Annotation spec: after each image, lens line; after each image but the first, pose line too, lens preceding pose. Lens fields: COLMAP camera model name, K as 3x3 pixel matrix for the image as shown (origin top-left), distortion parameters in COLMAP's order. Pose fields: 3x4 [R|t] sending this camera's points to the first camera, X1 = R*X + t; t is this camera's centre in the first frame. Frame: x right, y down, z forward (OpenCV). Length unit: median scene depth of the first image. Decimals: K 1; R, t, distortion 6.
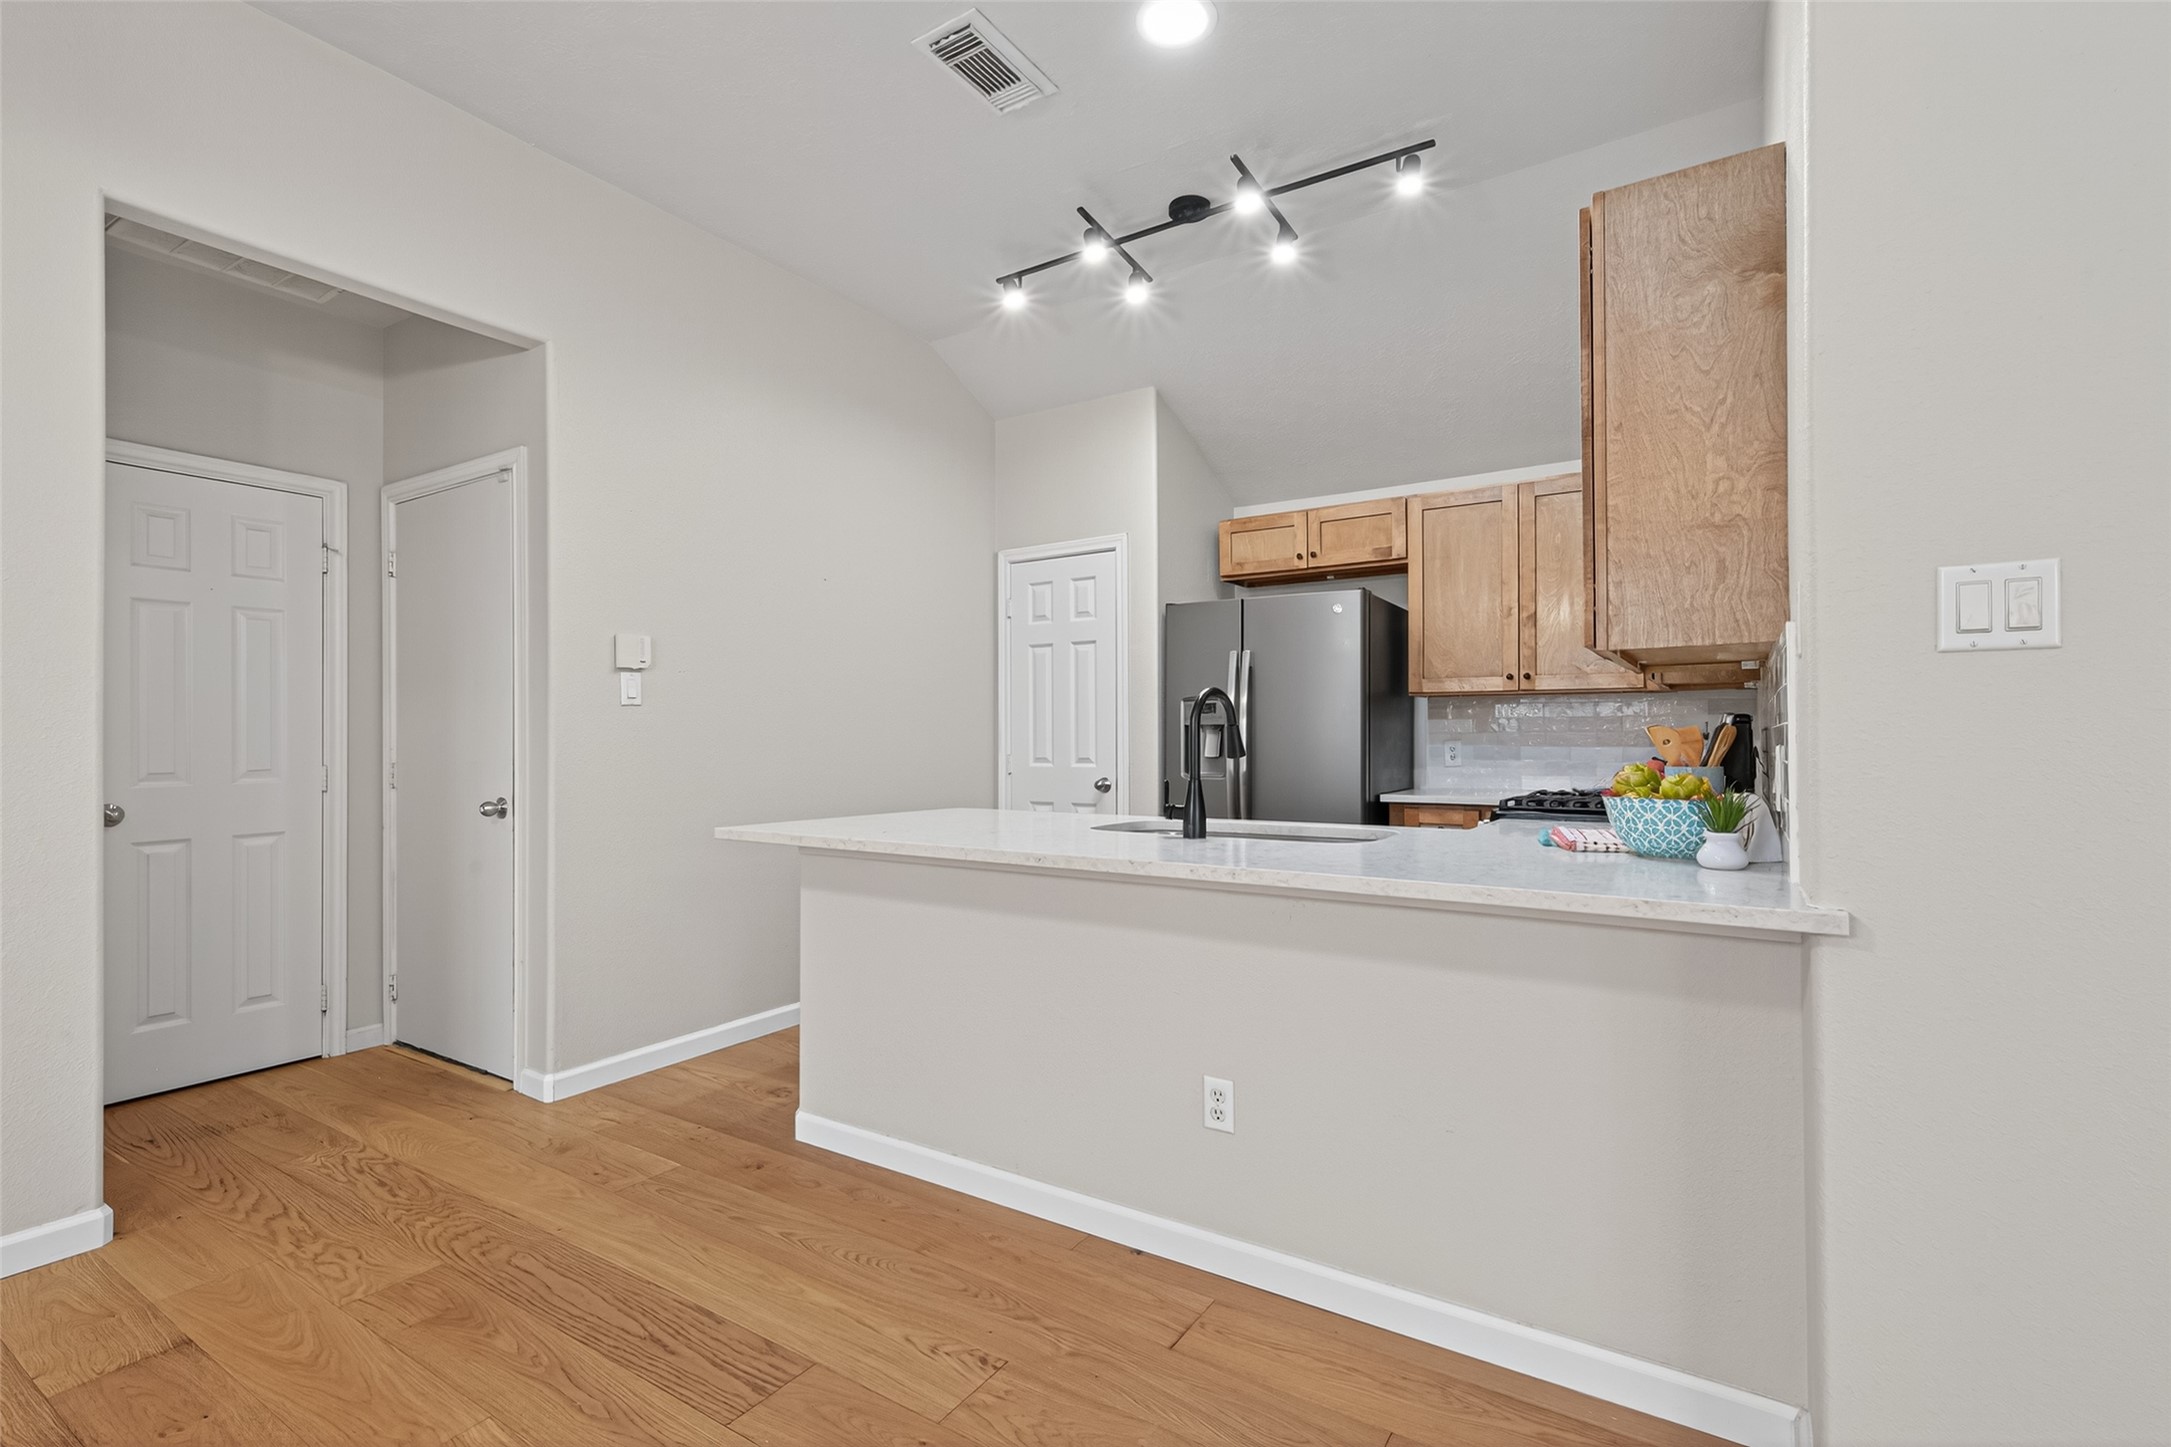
lens RADIAL K [[900.3, 0, 1097.2], [0, 900.3, 729.0], [0, 0, 1]] dist [0.003870, 0.000113]
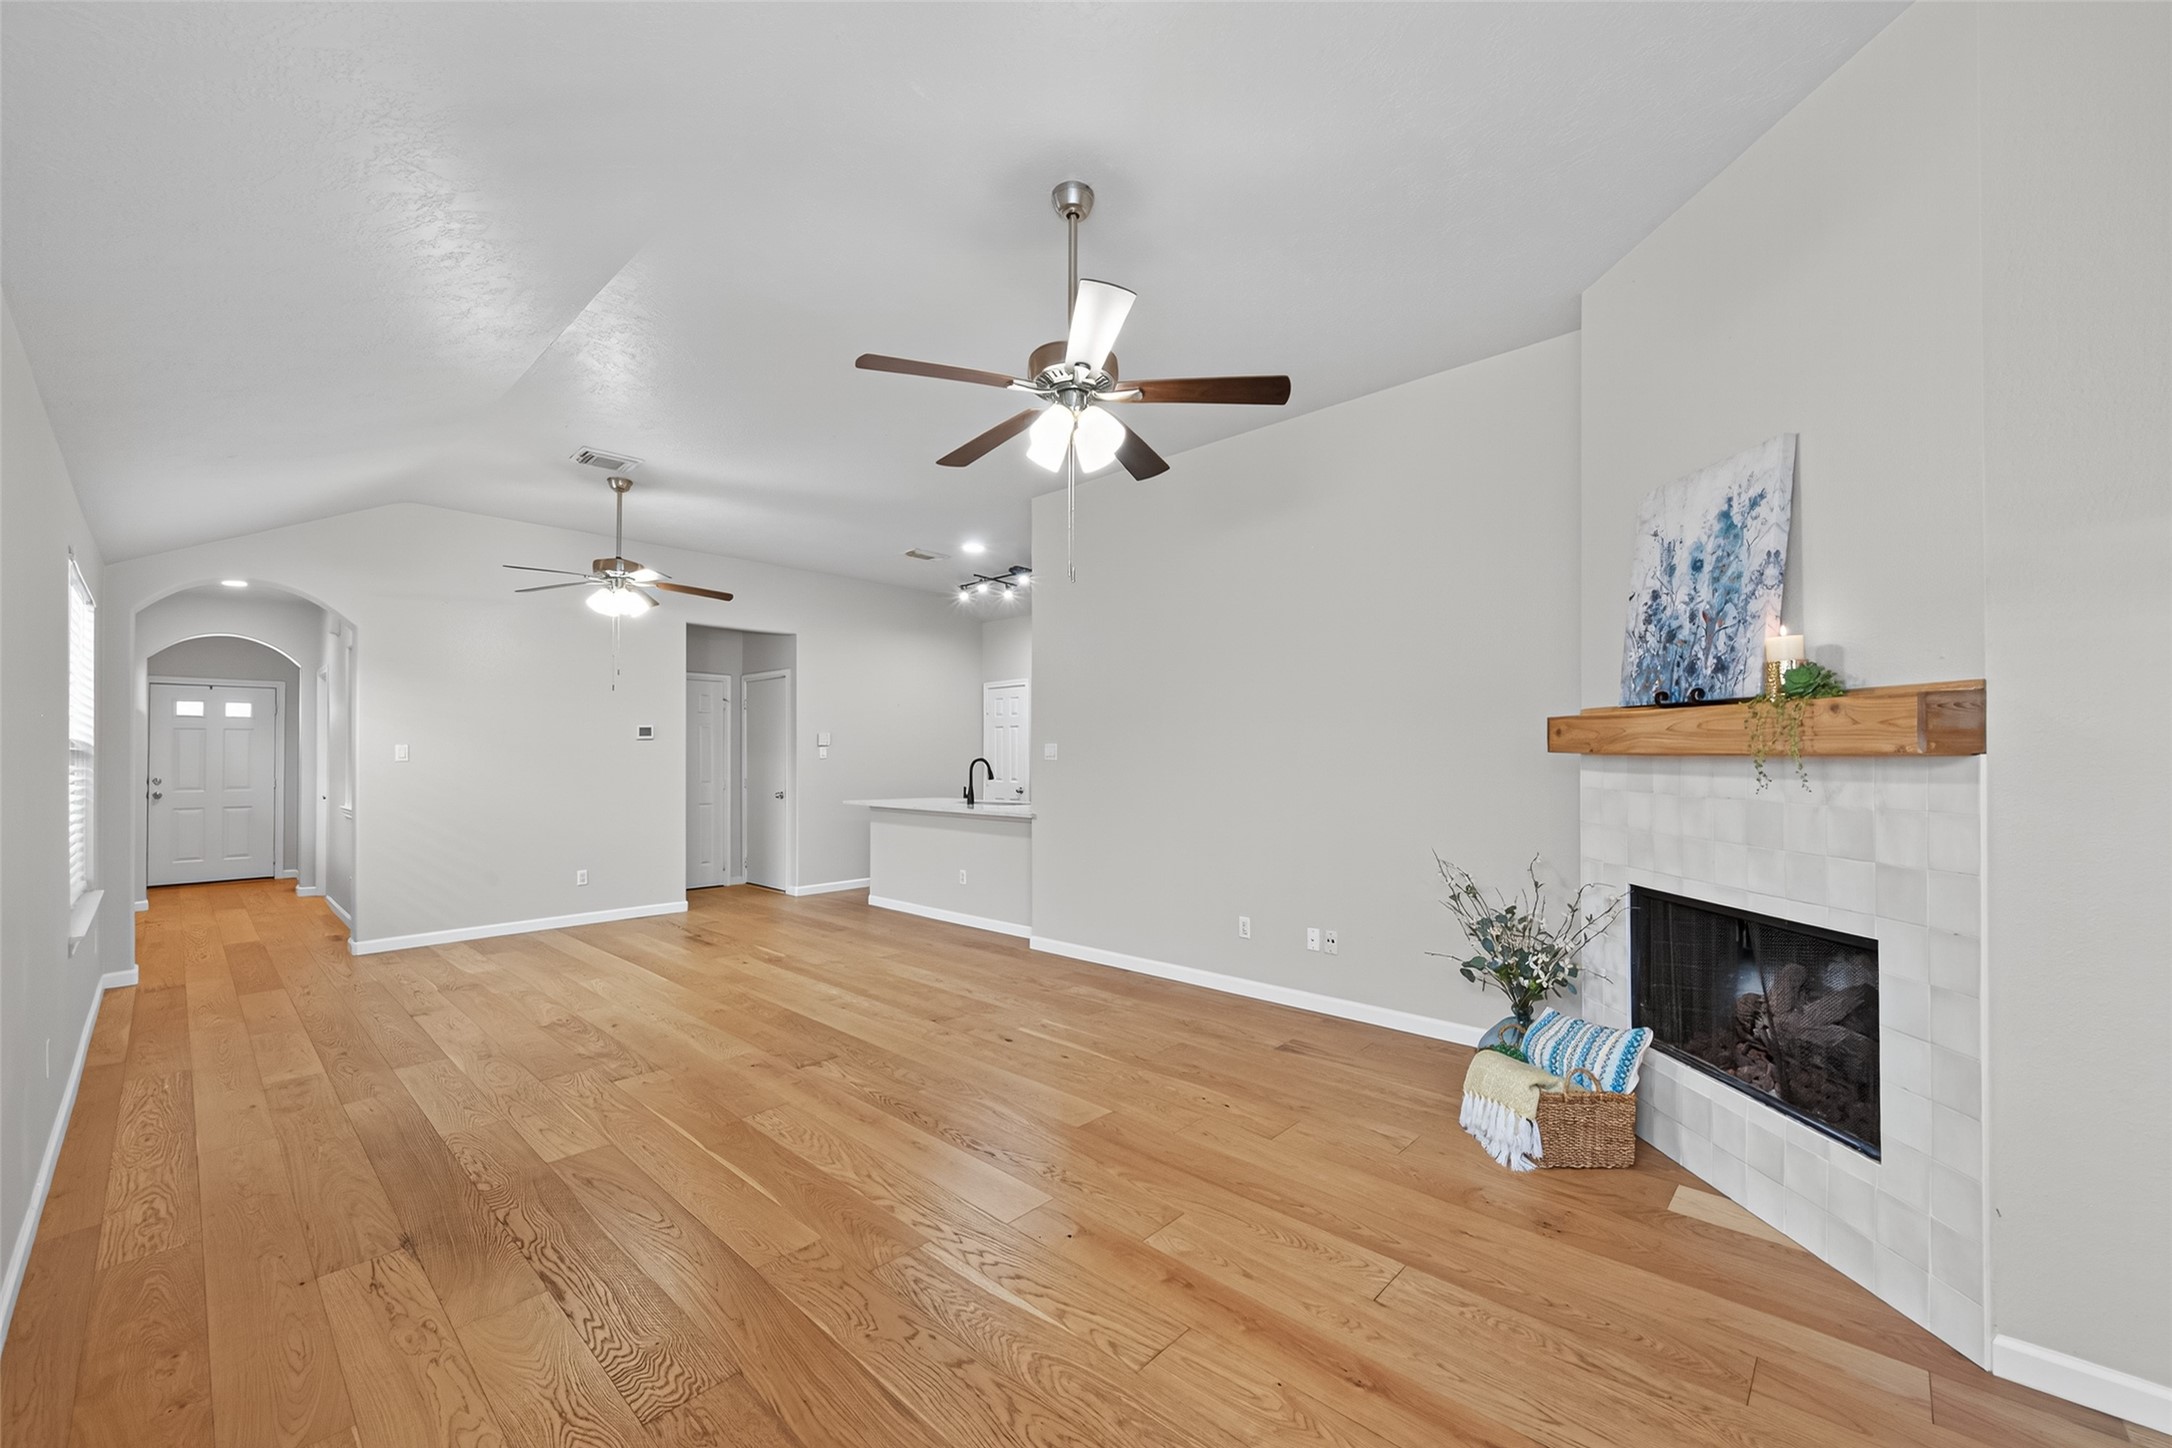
lens RADIAL K [[845.0, 0, 1091.8], [0, 845.0, 737.9], [0, 0, 1]] dist [0.001908, -0.000069]
pose [[0.974442, -0.005113, -0.224579, 0.801819], [0.002056, 0.999902, -0.013843, -0.049163], [0.224628, 0.013028, 0.974358, -1.241651]]
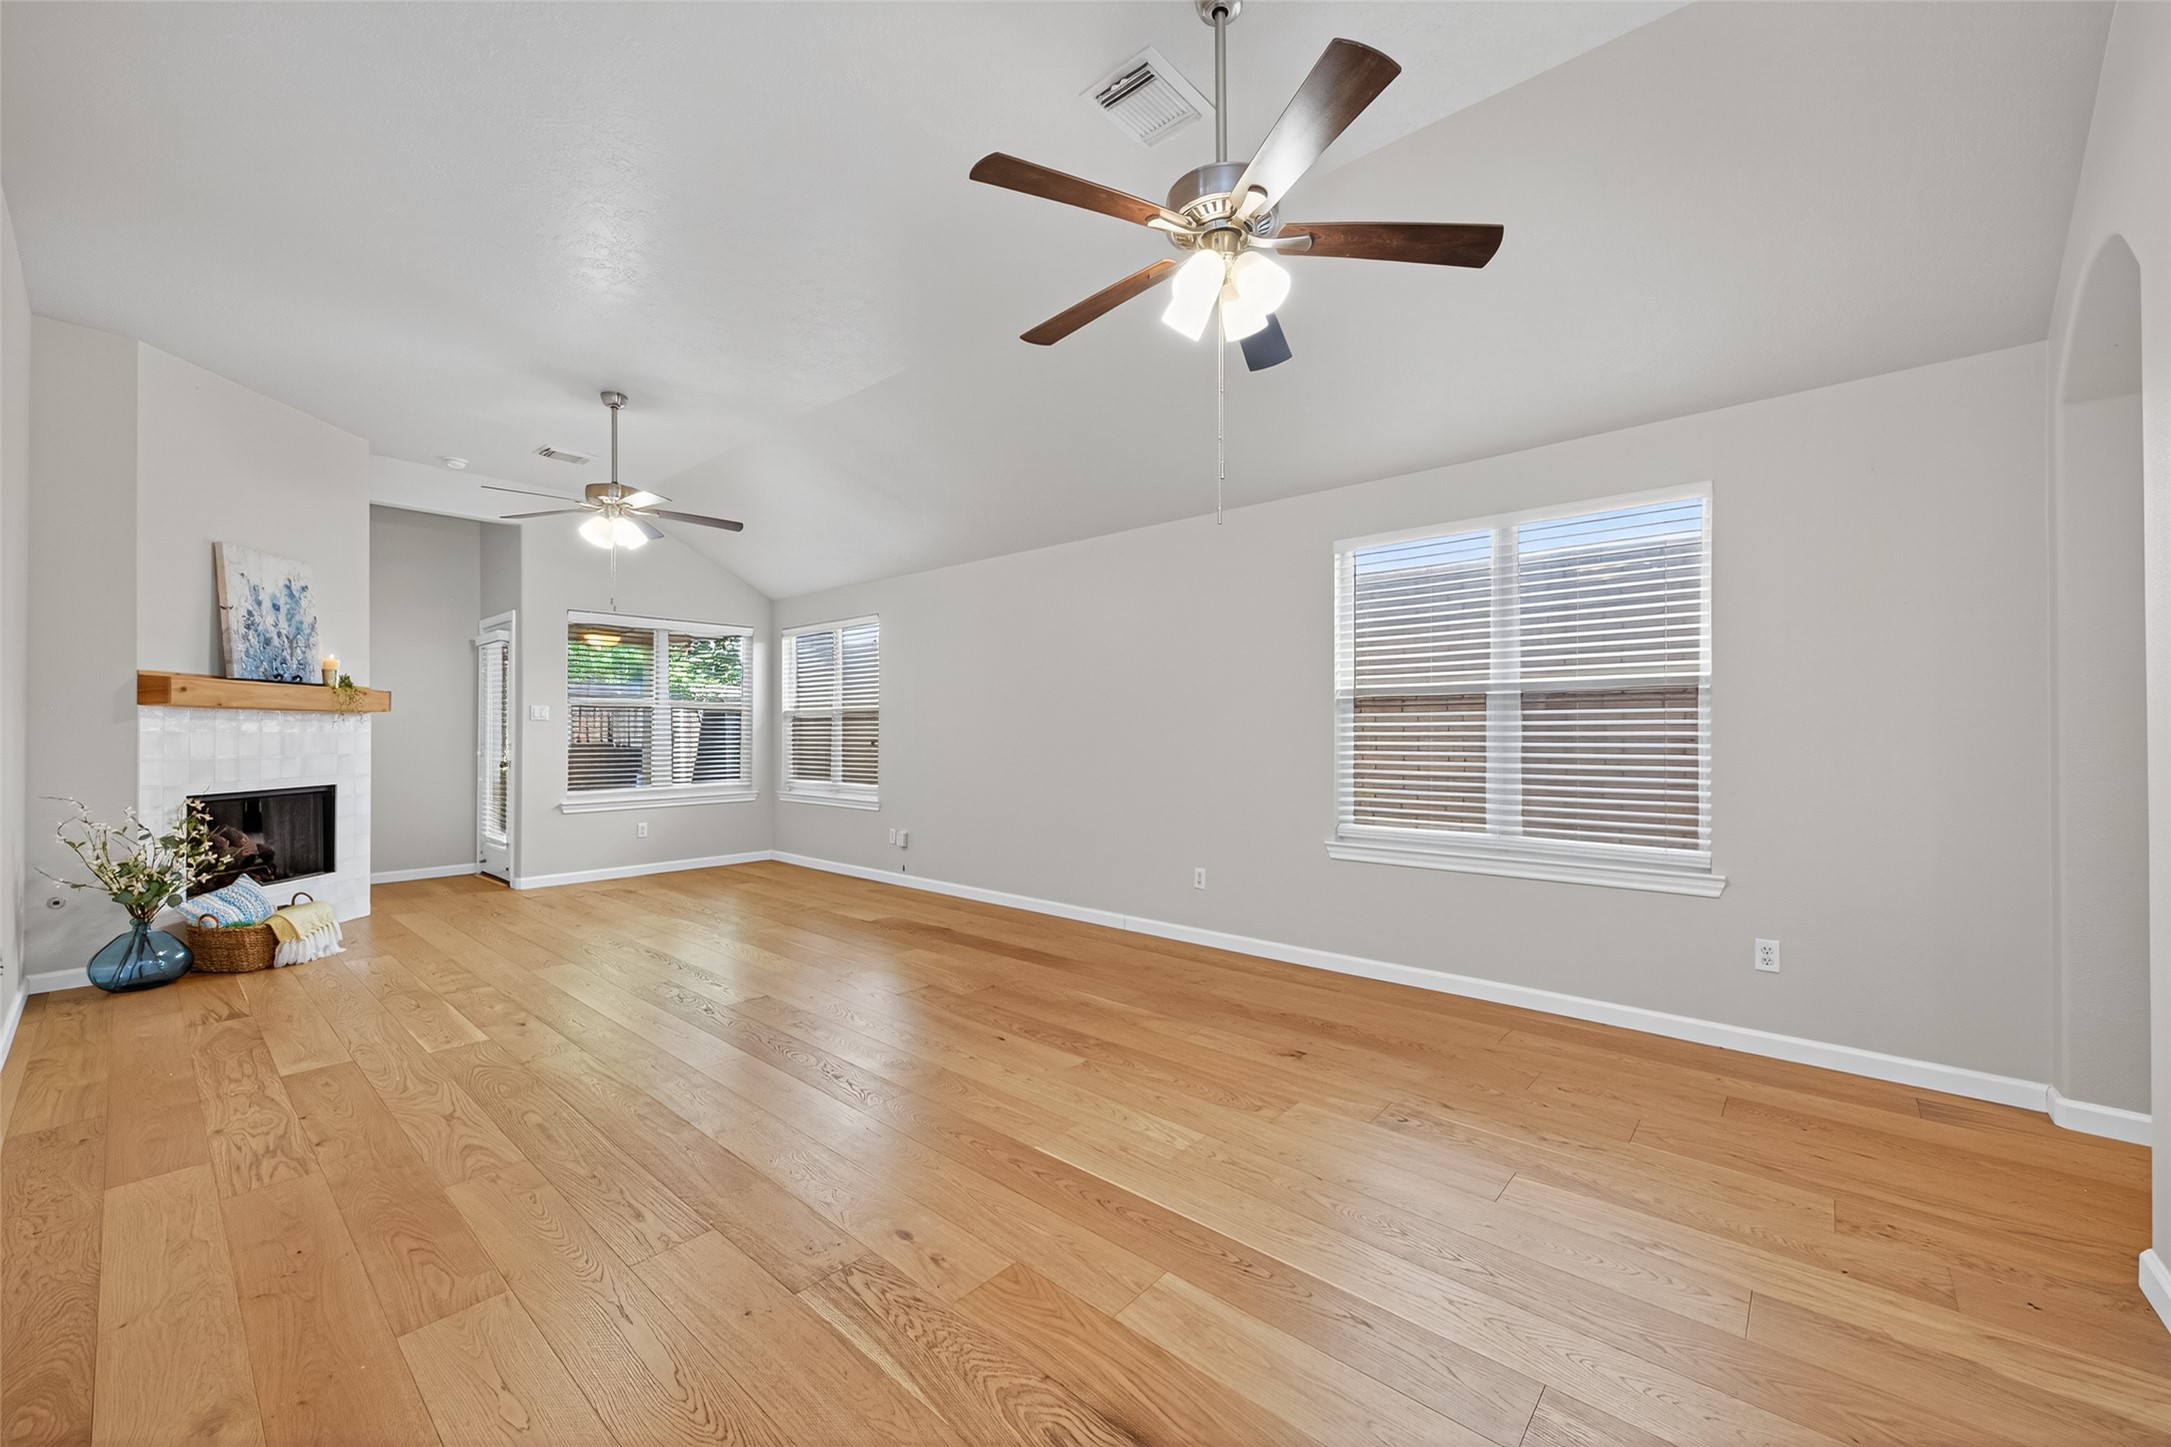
lens RADIAL K [[844.6, 0, 1076.1], [0, 844.6, 727.5], [0, 0, 1]] dist [0.001908, -0.000069]
pose [[-0.978488, 0.005557, 0.206227, -0.387383], [0.003547, 0.999943, -0.010113, 0.003967], [-0.206272, -0.009164, -0.978452, 0.651018]]
